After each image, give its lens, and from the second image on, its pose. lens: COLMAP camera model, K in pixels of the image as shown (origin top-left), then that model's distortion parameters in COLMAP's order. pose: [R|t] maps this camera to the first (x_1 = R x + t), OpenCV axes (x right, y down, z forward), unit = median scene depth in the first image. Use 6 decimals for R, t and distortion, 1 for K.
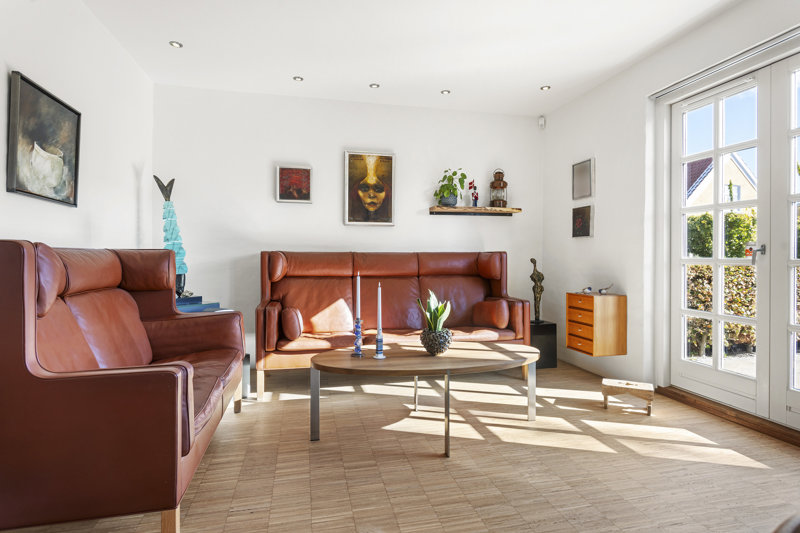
lens RADIAL K [[443.0, 0, 401.8], [0, 443.0, 256.4], [0, 0, 1]] dist [-0.000988, 0.000135]
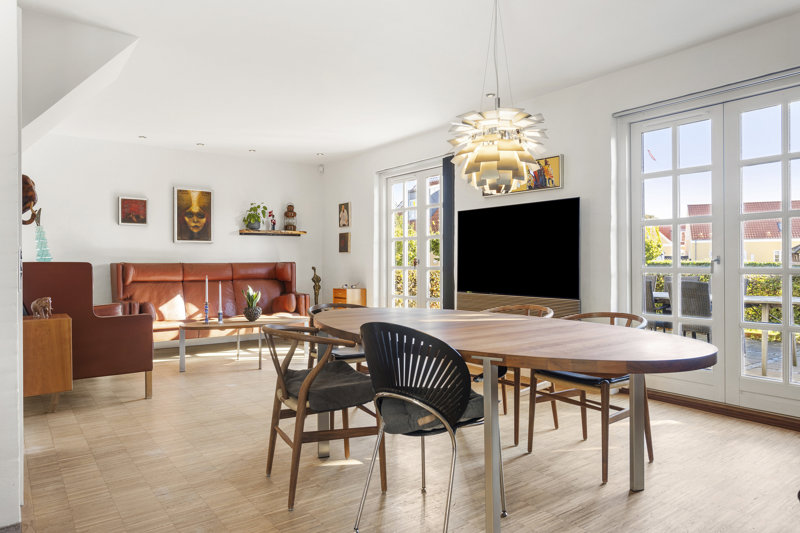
lens RADIAL K [[546.5, 0, 400.0], [0, 546.5, 266.5], [0, 0, 1]] dist [-0.001347, 0.000315]
pose [[0.923410, -0.007972, 0.383733, -0.133017], [0.005675, 0.999959, 0.007118, -0.006991], [-0.383773, -0.004395, 0.923417, -0.775053]]
